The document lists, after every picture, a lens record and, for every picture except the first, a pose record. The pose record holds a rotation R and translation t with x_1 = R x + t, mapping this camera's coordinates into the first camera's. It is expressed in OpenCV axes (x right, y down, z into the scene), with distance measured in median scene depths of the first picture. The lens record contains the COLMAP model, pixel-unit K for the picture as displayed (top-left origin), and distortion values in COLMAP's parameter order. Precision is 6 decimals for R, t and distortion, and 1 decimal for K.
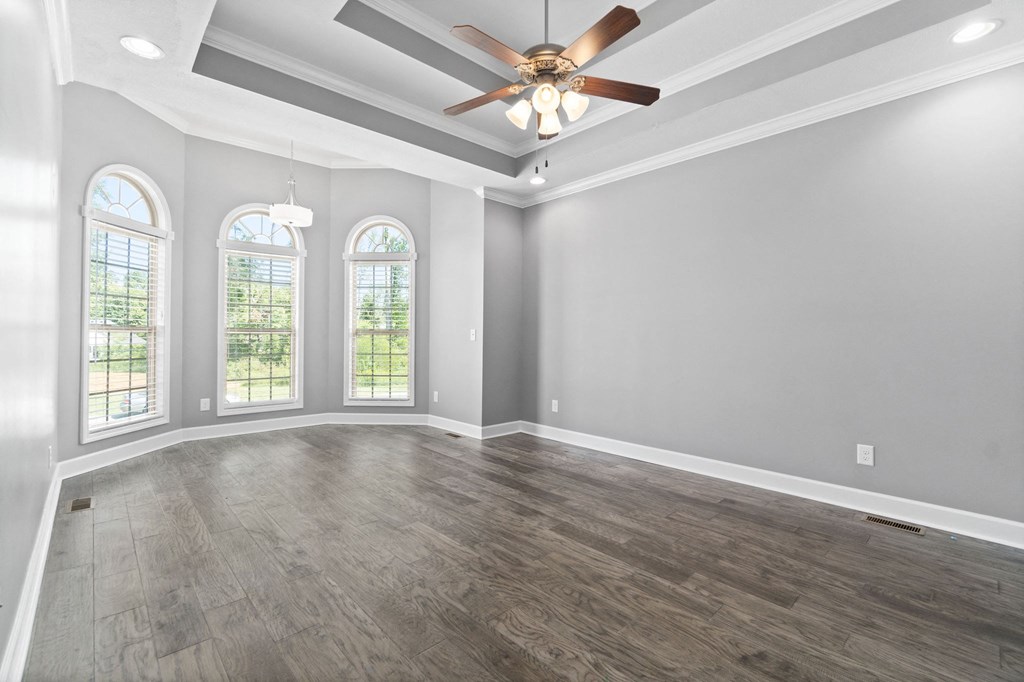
lens RADIAL K [[448.5, 0, 514.3], [0, 448.5, 327.2], [0, 0, 1]] dist [-0.003599, -0.000264]
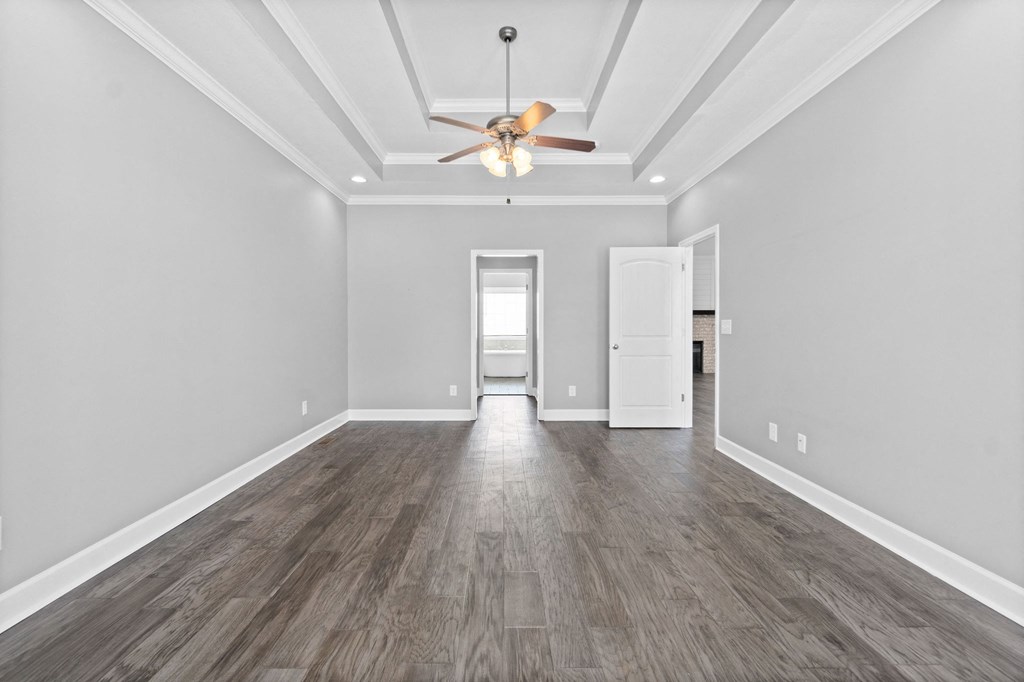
lens RADIAL K [[448.5, 0, 514.3], [0, 448.5, 327.2], [0, 0, 1]] dist [-0.003599, -0.000264]
pose [[-0.738546, -0.006153, 0.674175, -0.633790], [-0.016300, 0.999829, -0.008732, 0.025633], [-0.674006, -0.017438, -0.738520, 1.477683]]
